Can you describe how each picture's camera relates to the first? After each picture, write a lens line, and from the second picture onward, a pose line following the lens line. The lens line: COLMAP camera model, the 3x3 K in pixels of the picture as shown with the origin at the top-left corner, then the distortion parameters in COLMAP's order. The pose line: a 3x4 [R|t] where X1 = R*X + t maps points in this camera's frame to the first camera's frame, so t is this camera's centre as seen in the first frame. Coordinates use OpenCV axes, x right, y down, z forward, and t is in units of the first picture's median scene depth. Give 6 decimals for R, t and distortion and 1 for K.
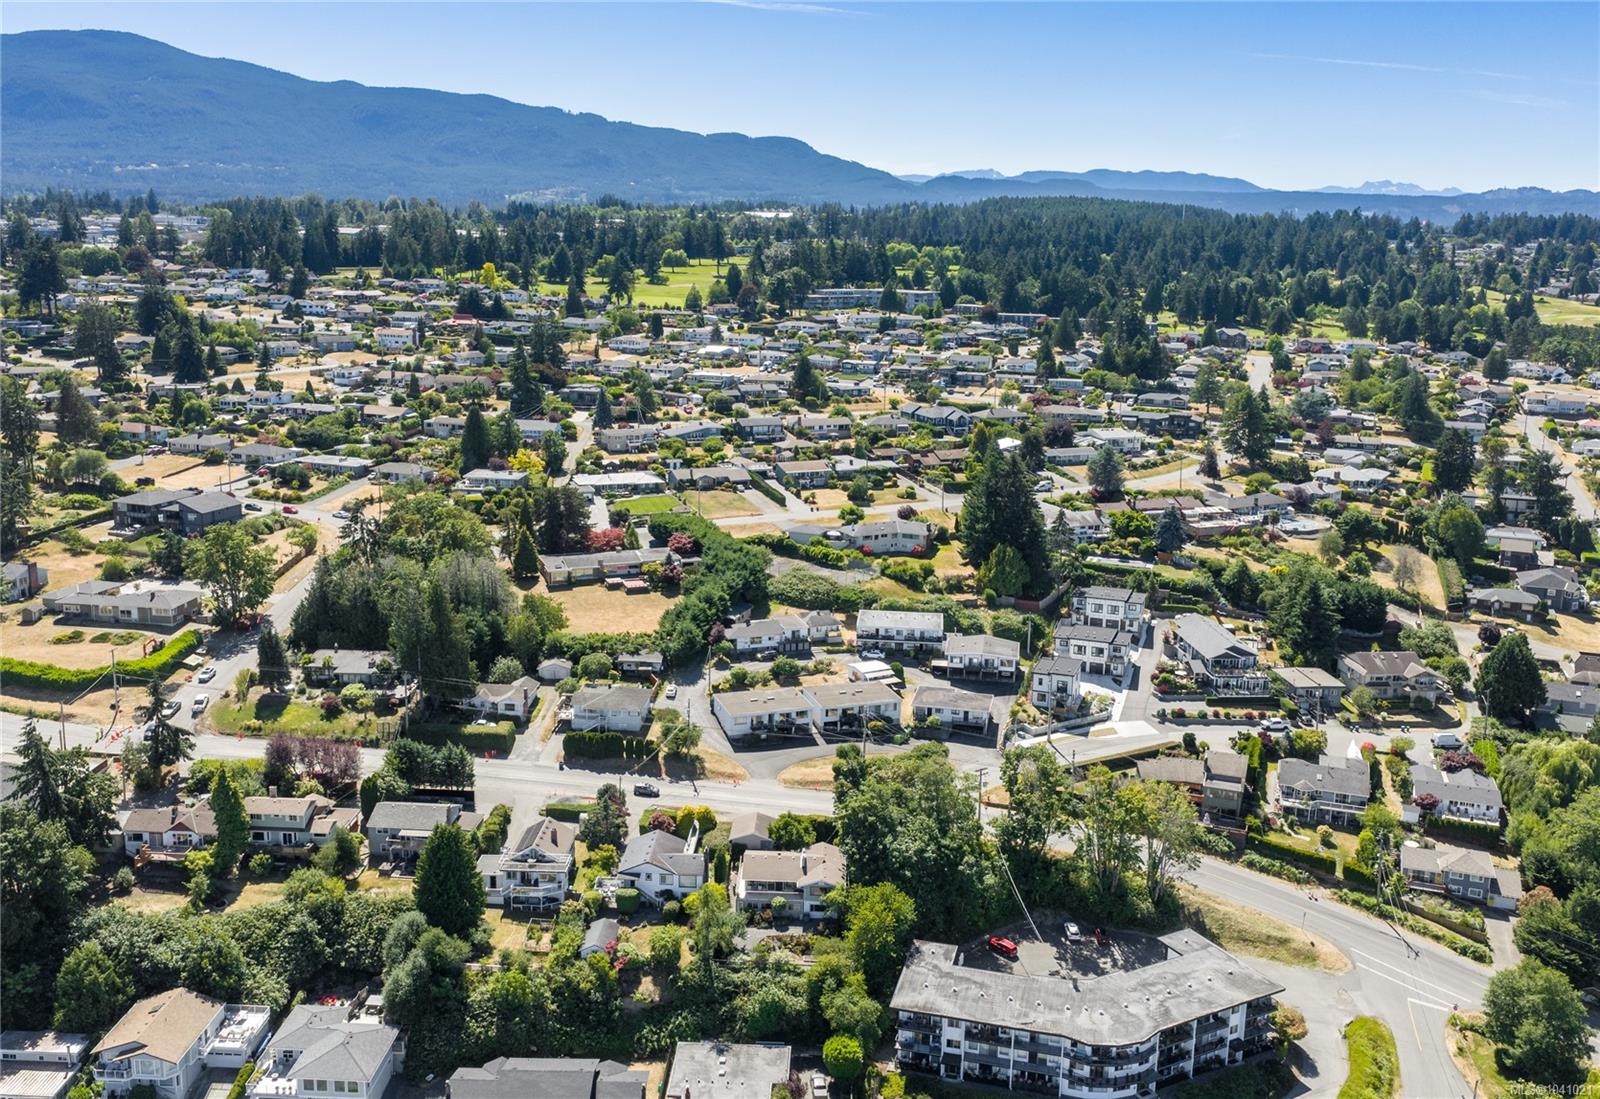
lens RADIAL K [[1349.3, 0, 800.0], [0, 1349.3, 549.5], [0, 0, 1]] dist [0.026374, -0.050788]
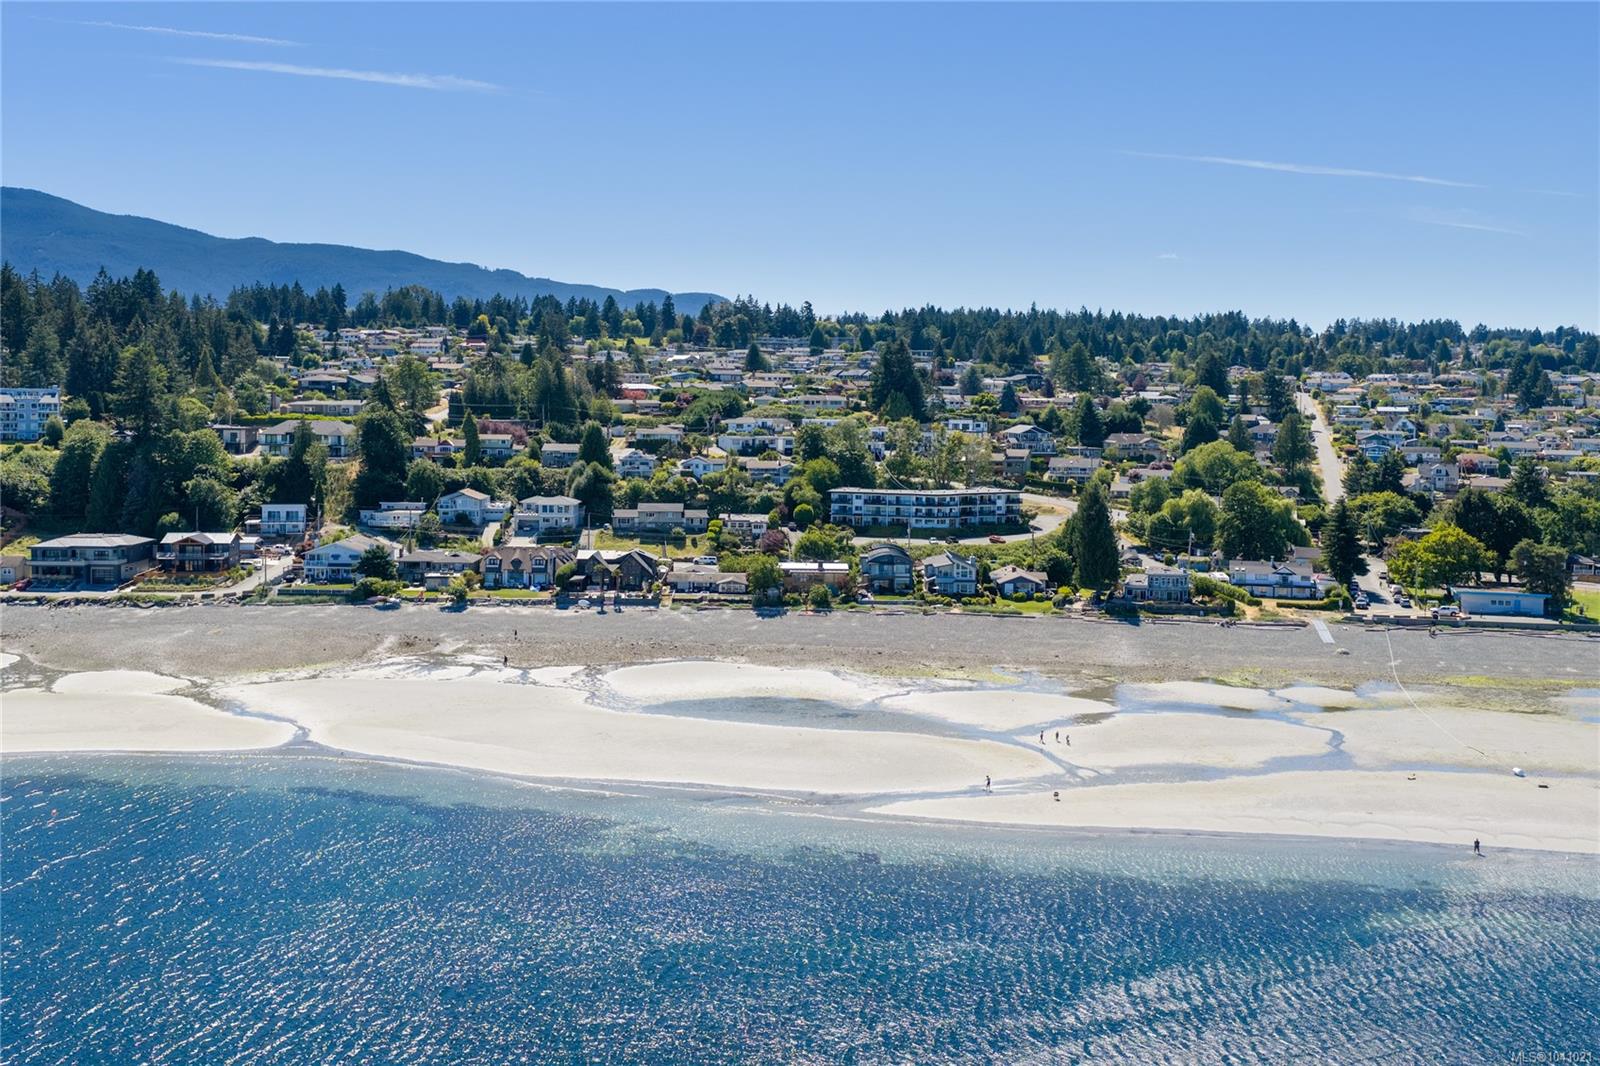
lens RADIAL K [[1350.1, 0, 800.0], [0, 1350.1, 533.0], [0, 0, 1]] dist [0.044332, -0.081812]
pose [[0.998557, -0.016362, 0.051144, -0.048835], [0.021746, 0.994069, -0.106558, 0.391879], [-0.049097, 0.107516, 0.992990, -0.626467]]
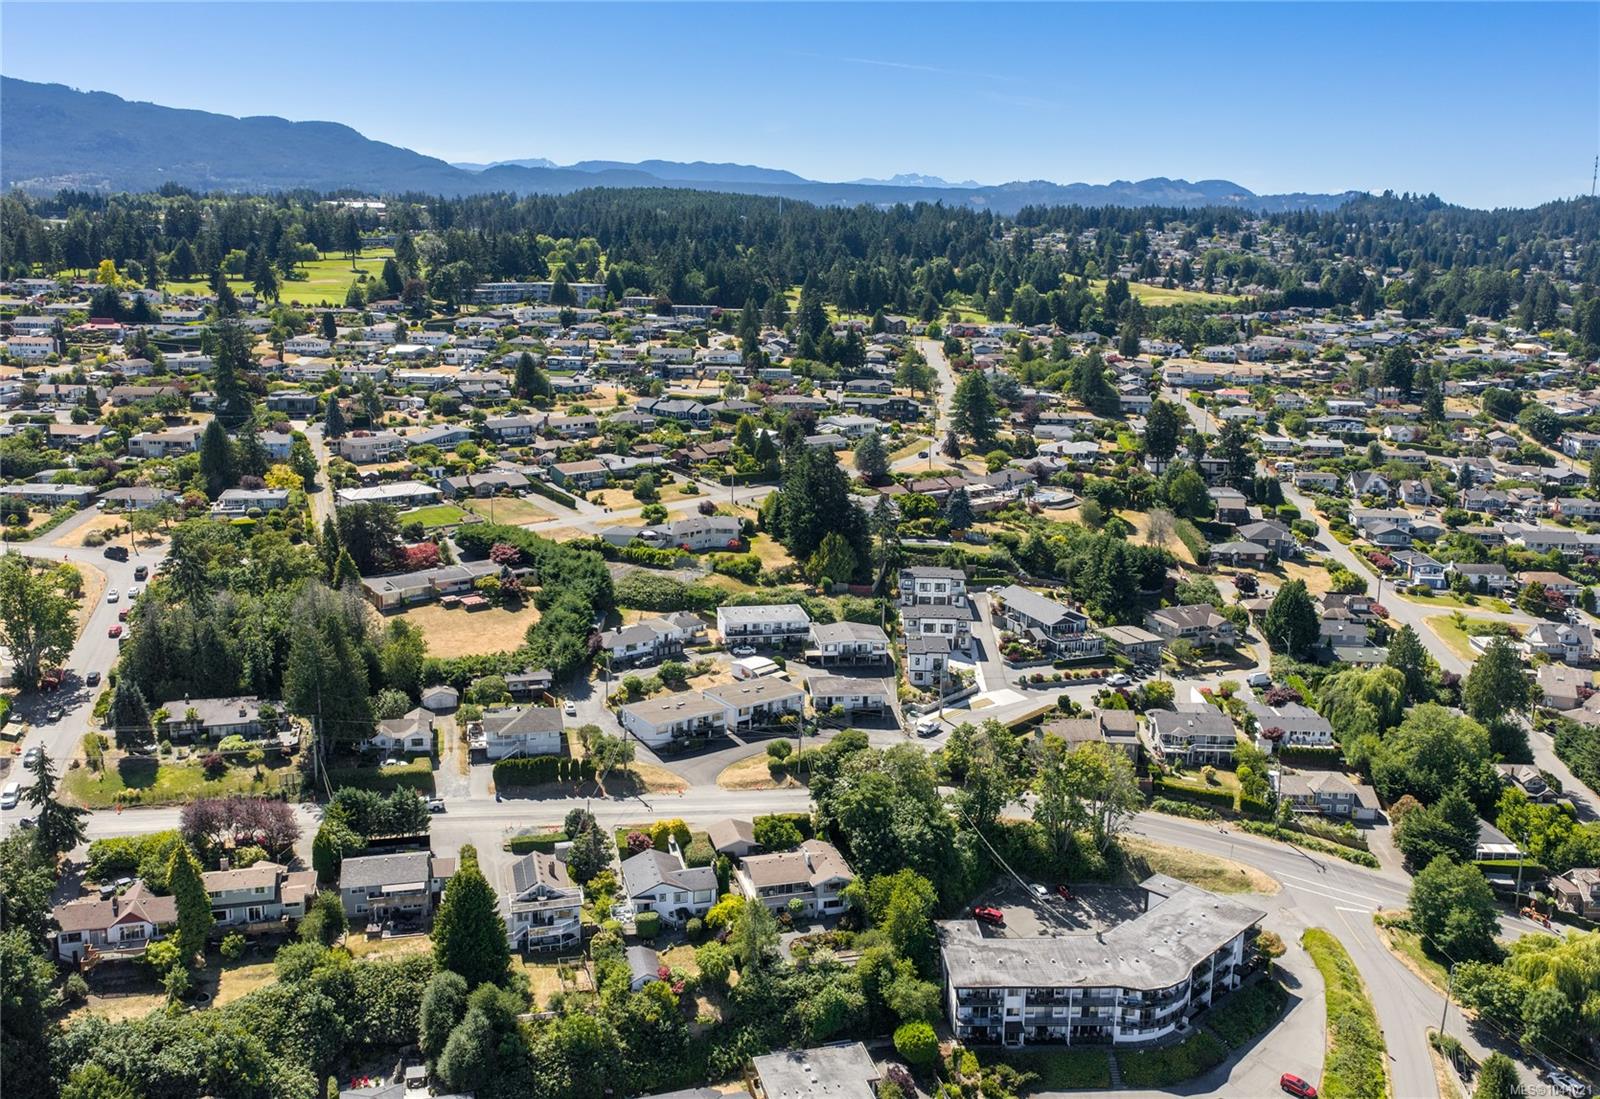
lens RADIAL K [[1349.3, 0, 800.0], [0, 1349.3, 549.5], [0, 0, 1]] dist [0.026374, -0.050788]
pose [[0.955835, -0.071015, 0.285196, -0.201903], [0.069088, 0.997469, 0.016823, -0.012089], [-0.285669, 0.003624, 0.958321, 0.029981]]
